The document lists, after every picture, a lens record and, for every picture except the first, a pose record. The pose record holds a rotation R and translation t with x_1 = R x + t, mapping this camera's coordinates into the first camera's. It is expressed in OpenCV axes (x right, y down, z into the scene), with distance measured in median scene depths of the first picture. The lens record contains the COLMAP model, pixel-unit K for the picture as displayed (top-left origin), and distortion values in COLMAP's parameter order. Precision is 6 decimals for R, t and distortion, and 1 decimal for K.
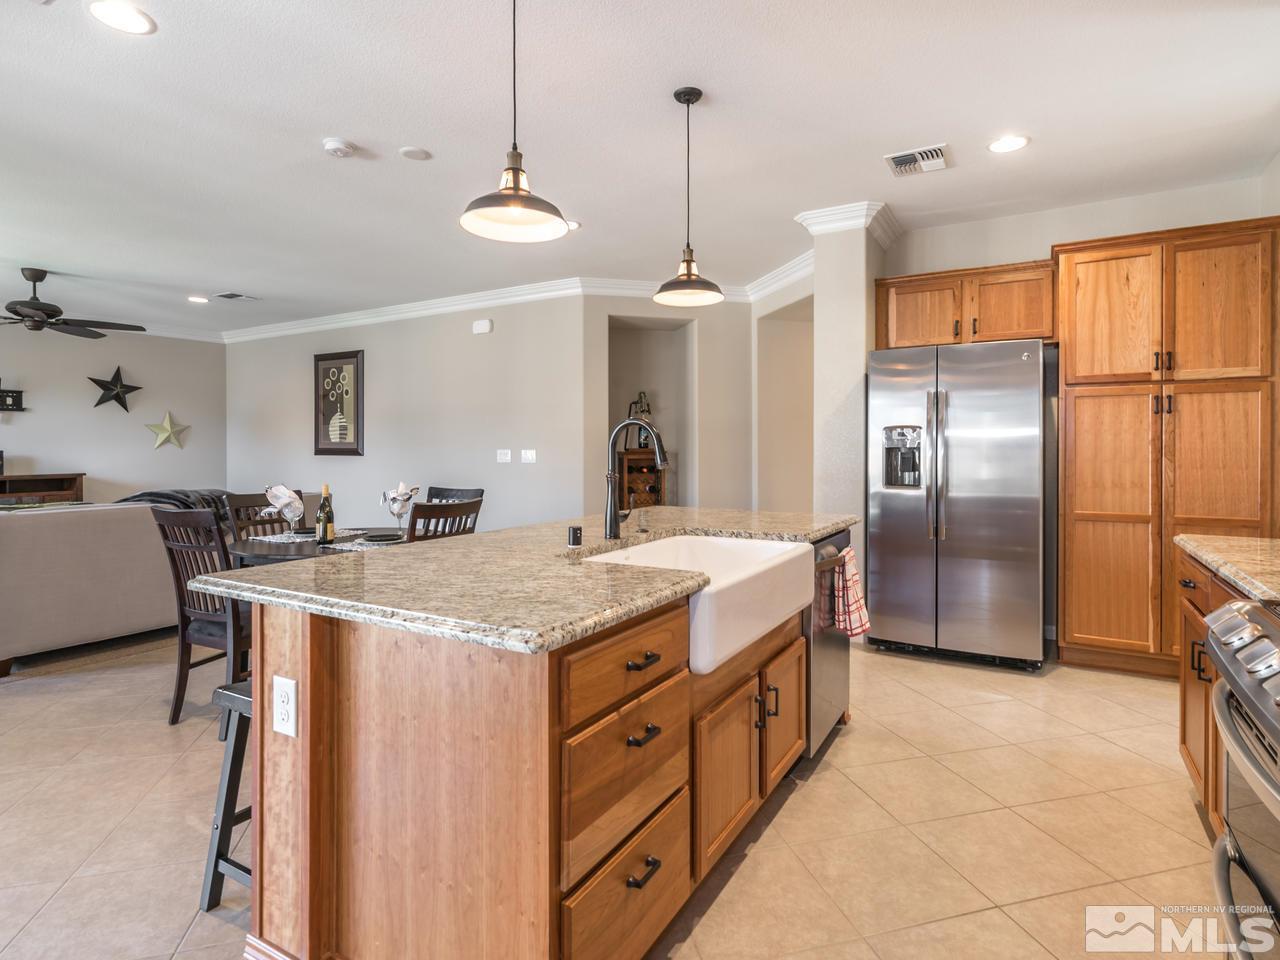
lens RADIAL K [[677.2, 0, 664.8], [0, 677.2, 448.6], [0, 0, 1]] dist [0.016083, -0.000615]
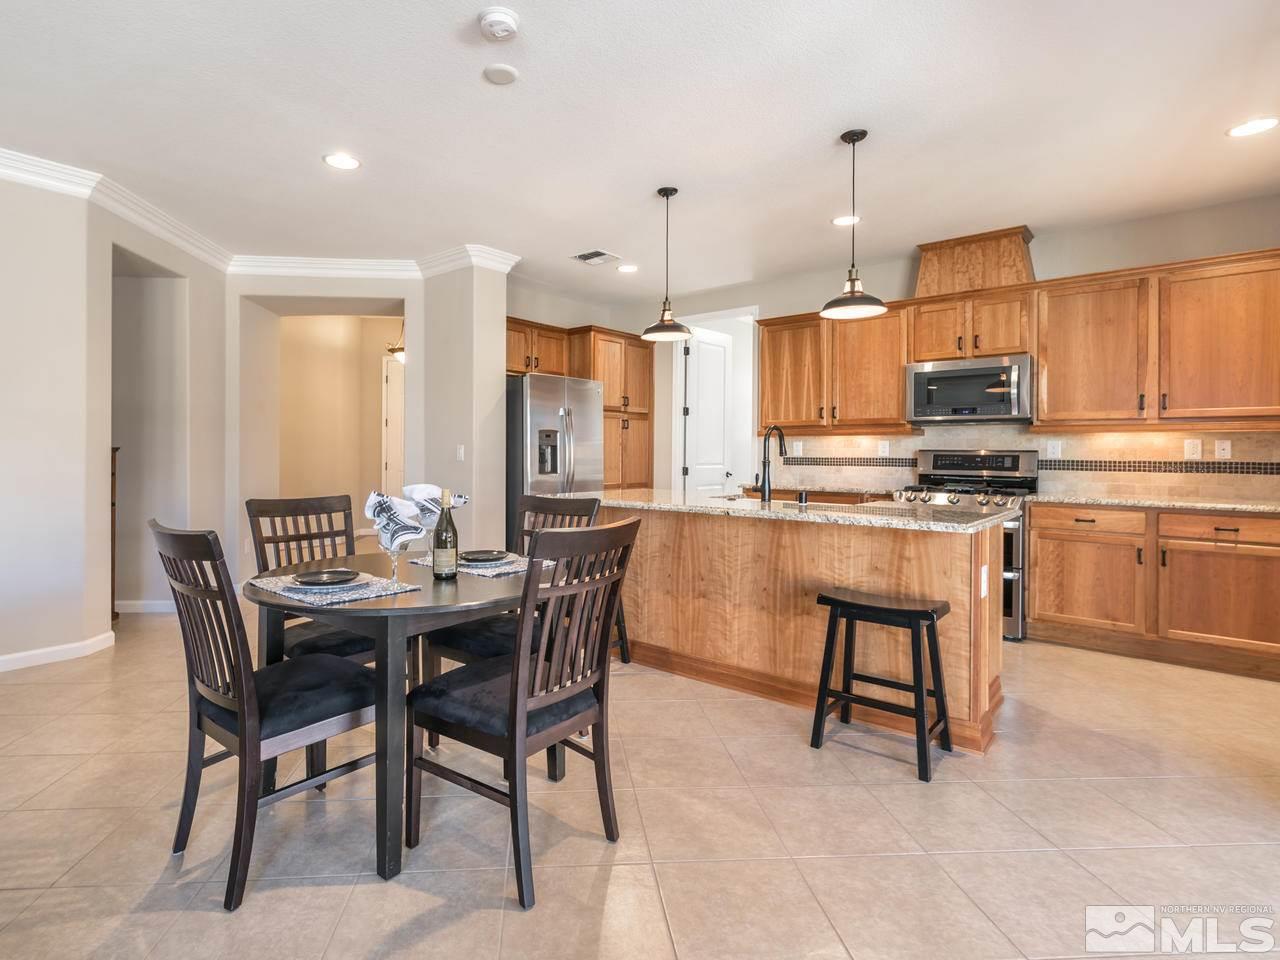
lens RADIAL K [[616.6, 0, 627.5], [0, 616.6, 447.8], [0, 0, 1]] dist [-0.001826, -0.000461]
pose [[0.215884, 0.006449, 0.976398, -0.928388], [-0.005083, 0.999972, -0.005480, 0.010170], [-0.976406, -0.003780, 0.215911, 0.615999]]
